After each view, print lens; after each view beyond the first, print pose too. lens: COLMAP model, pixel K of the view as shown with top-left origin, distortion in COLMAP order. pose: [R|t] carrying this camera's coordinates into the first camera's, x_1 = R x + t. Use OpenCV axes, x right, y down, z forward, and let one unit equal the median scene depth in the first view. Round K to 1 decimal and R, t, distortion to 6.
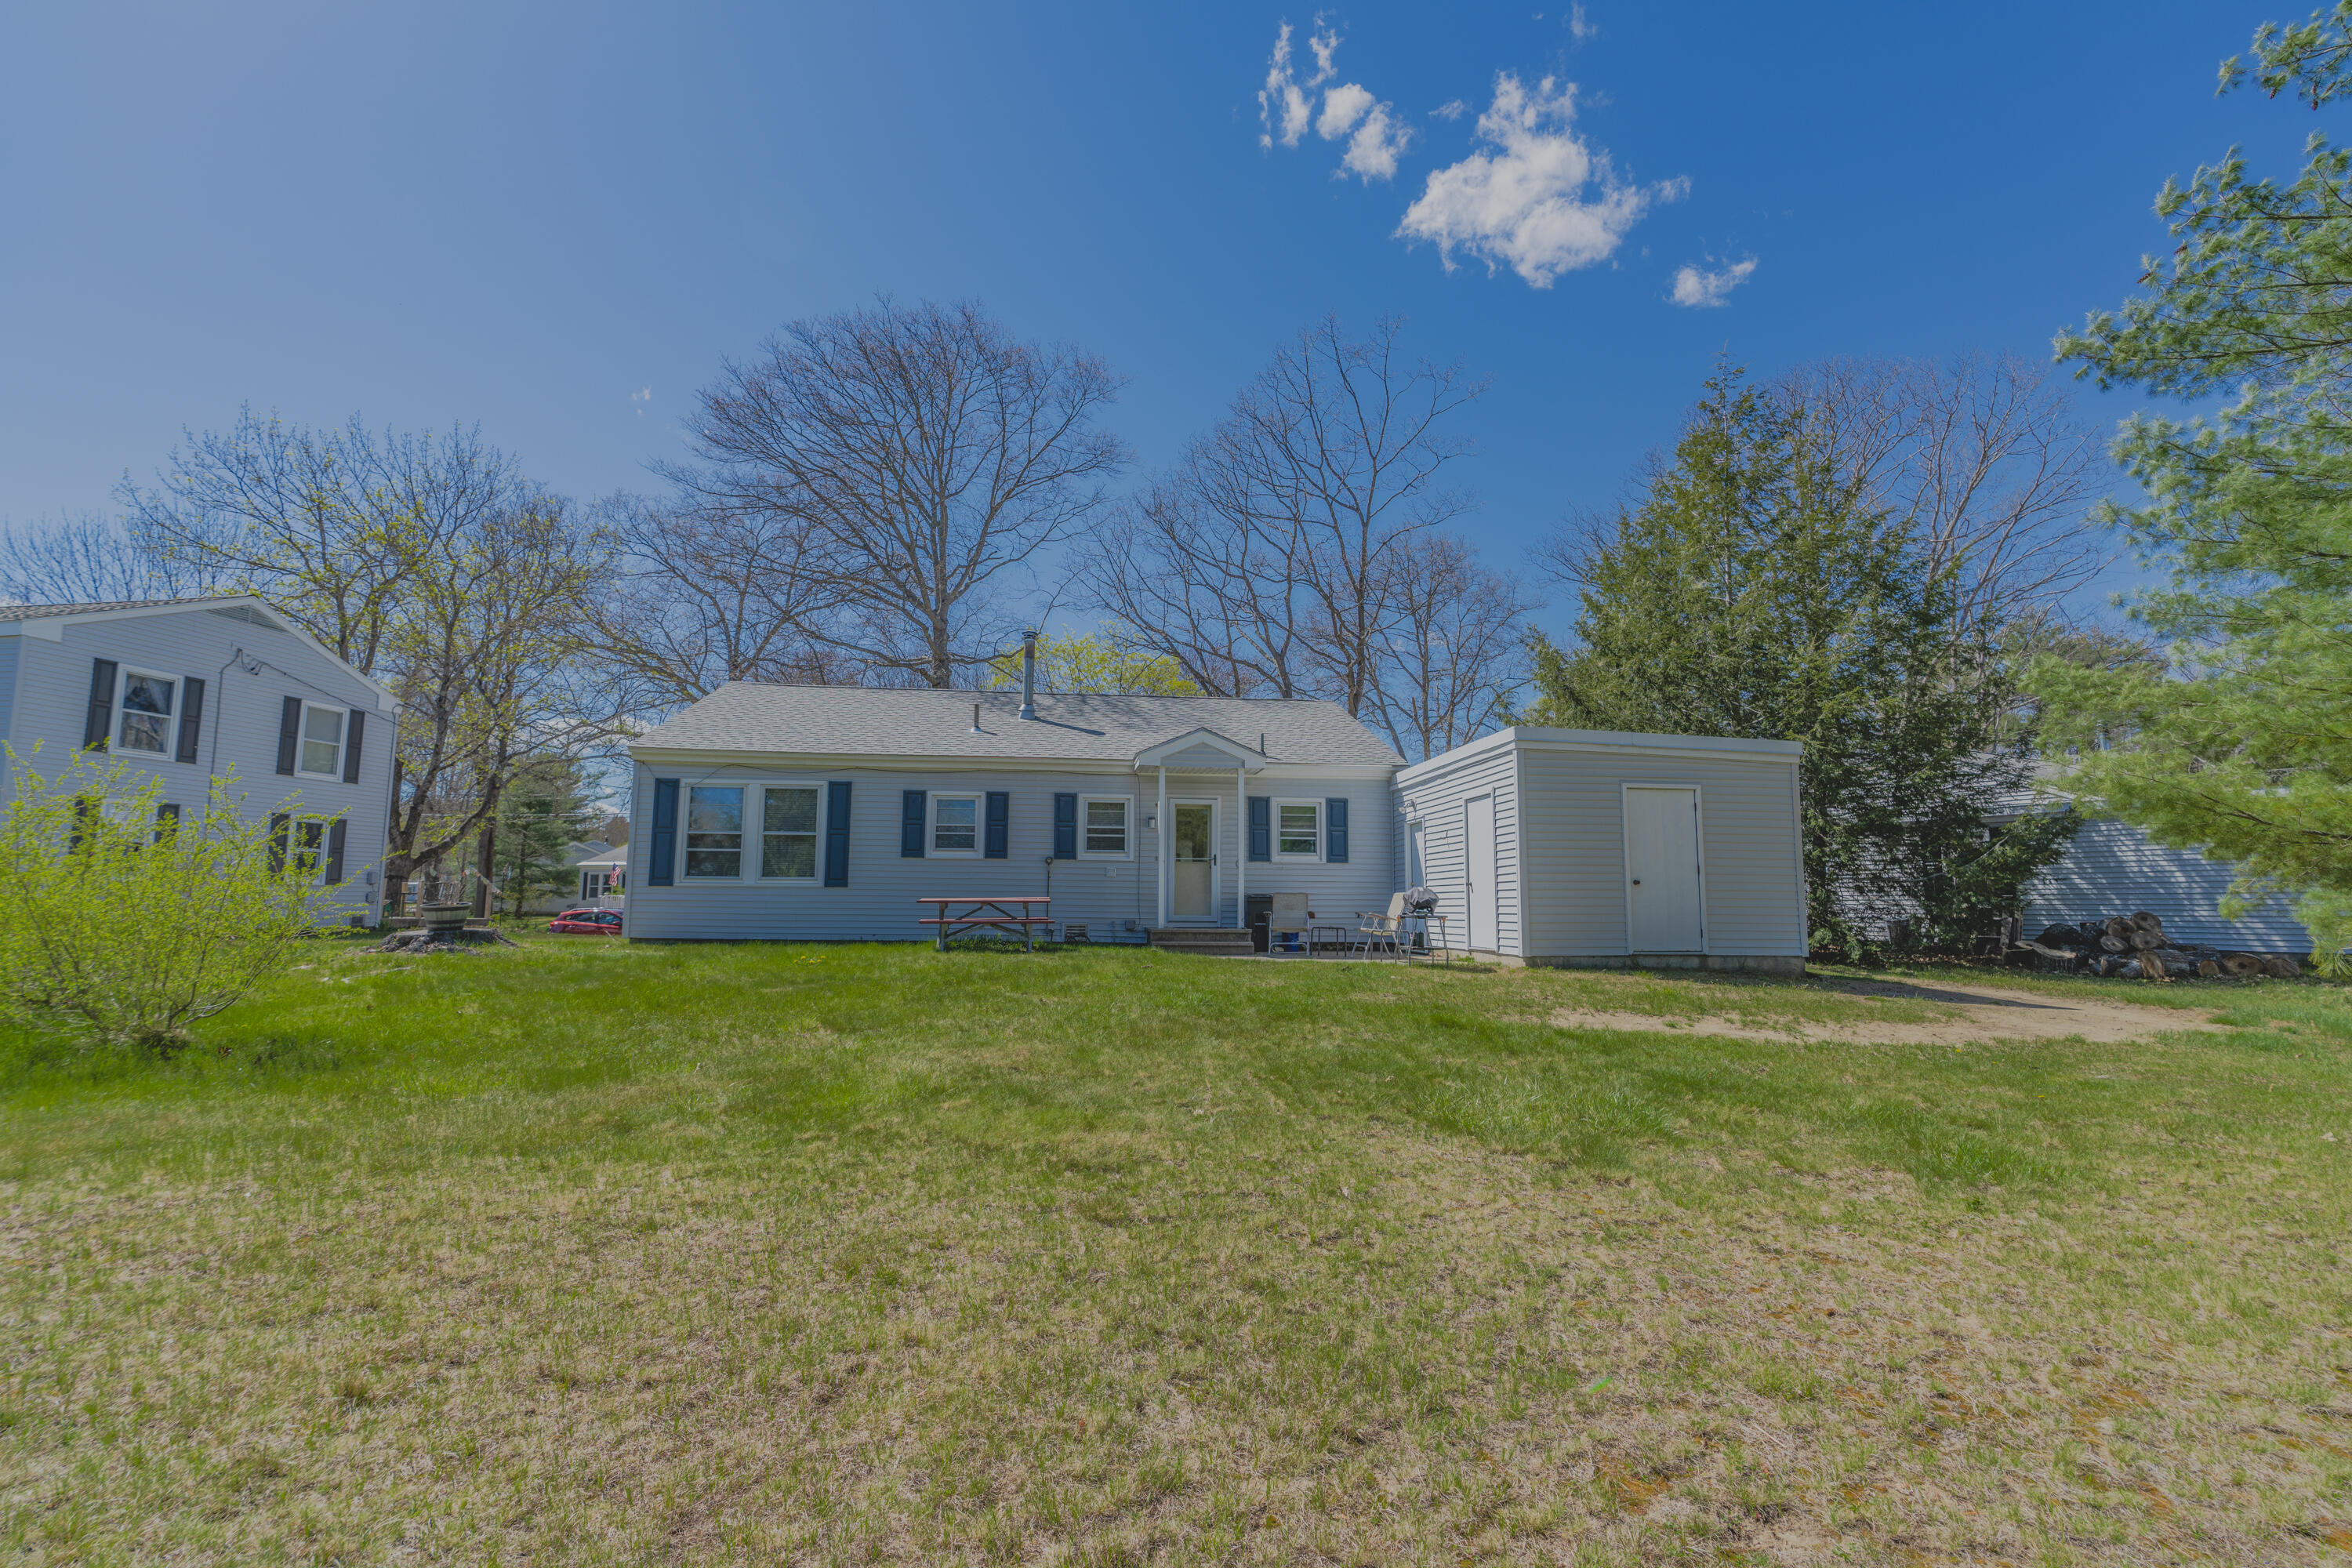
lens RADIAL K [[1051.0, 0, 1171.6], [0, 1051.0, 779.3], [0, 0, 1]] dist [-0.010428, 0.002554]
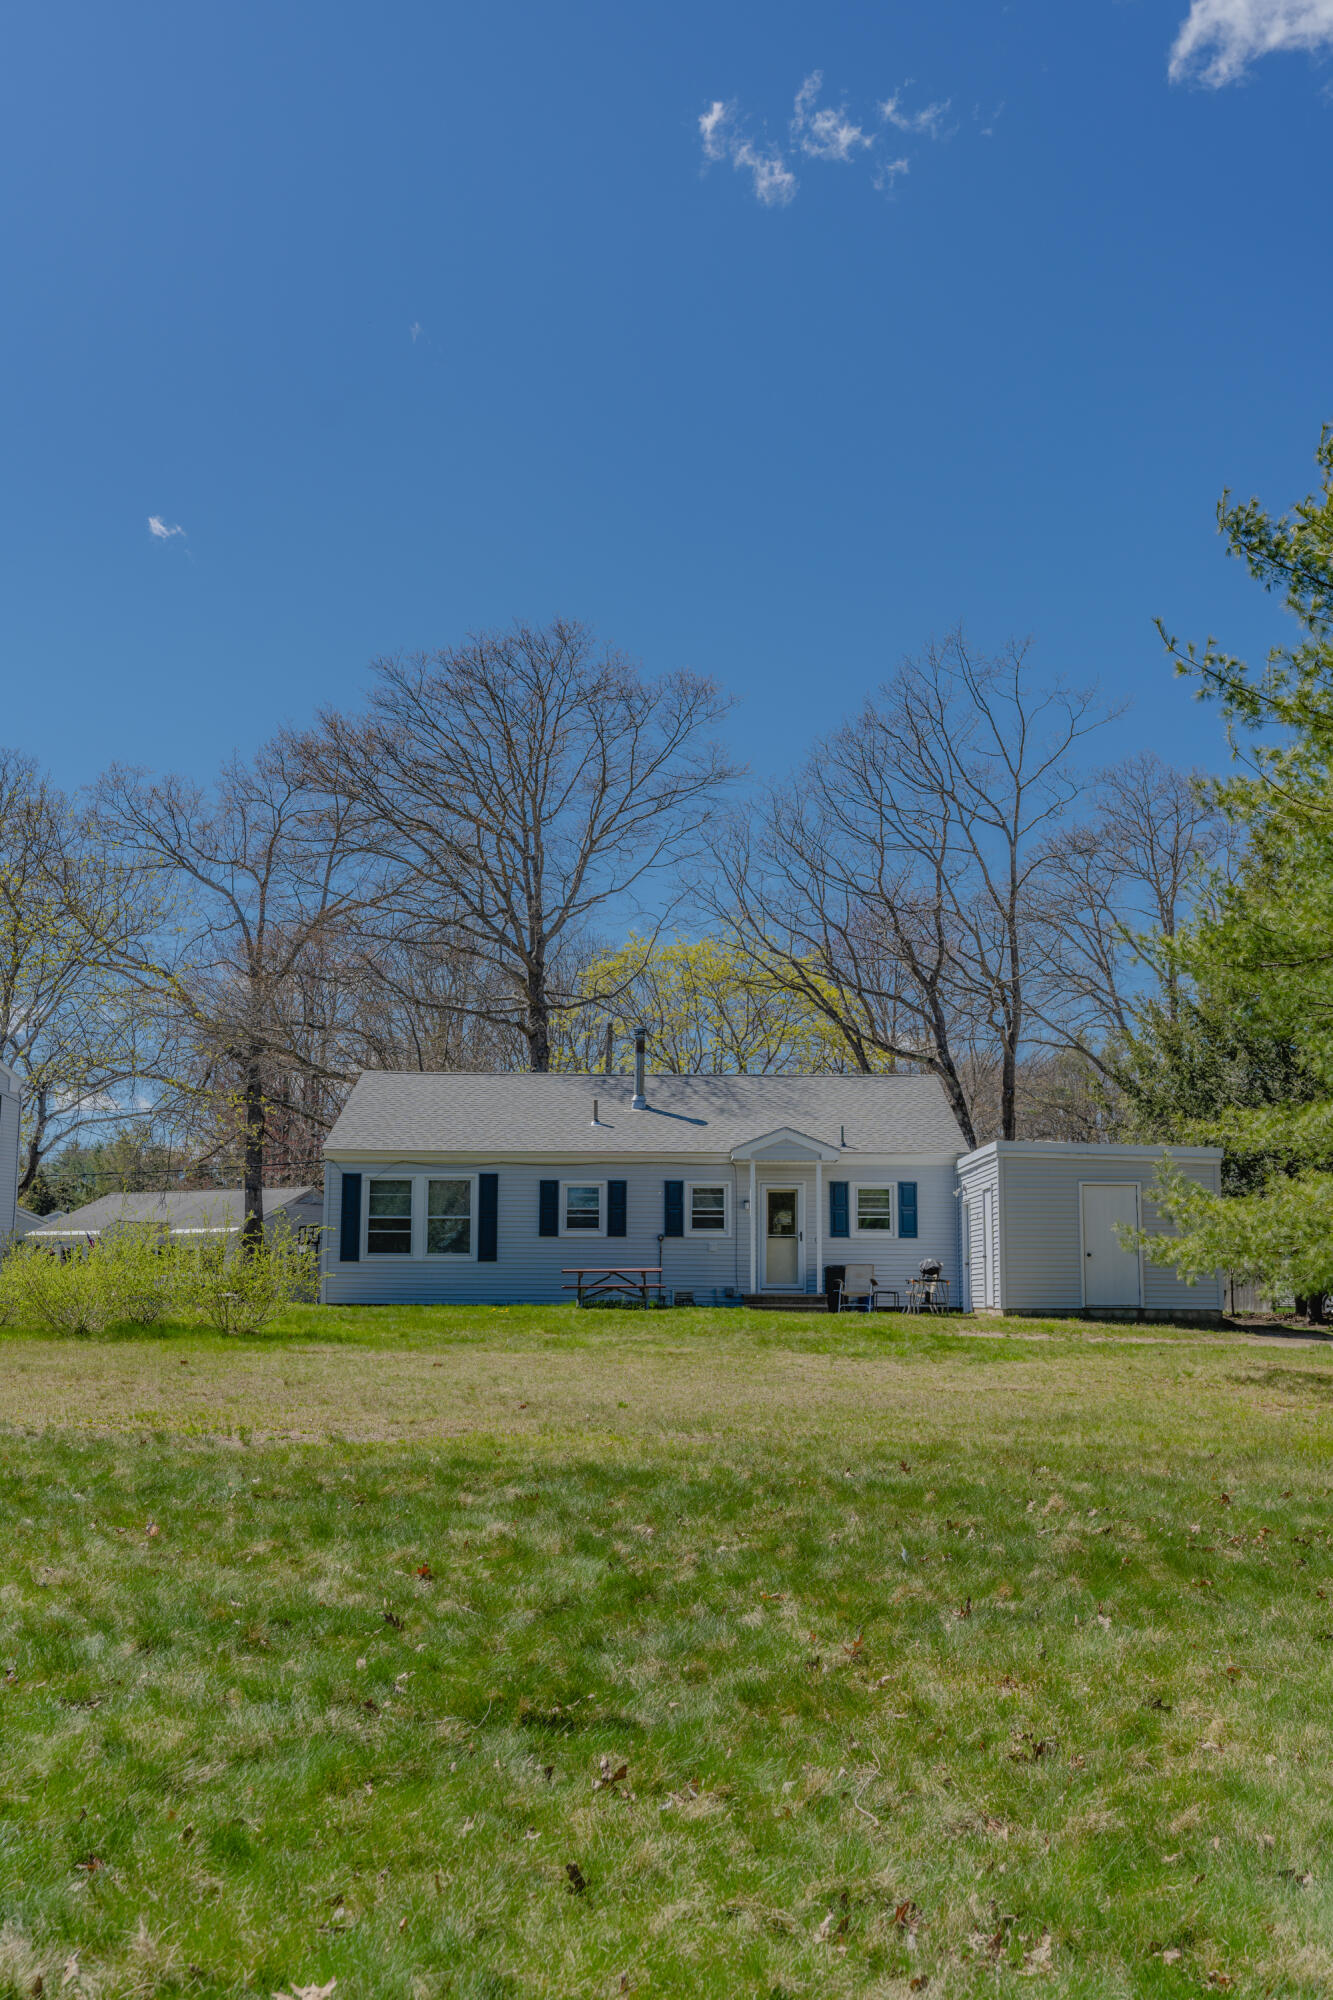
lens RADIAL K [[1945.1, 0, 682.4], [0, 1945.1, 996.5], [0, 0, 1]] dist [0.015416, 0.000000]
pose [[0.994638, -0.018752, -0.101708, 0.133766], [0.015463, 0.999335, -0.033026, -0.119613], [0.102259, 0.031276, 0.994266, -1.168248]]
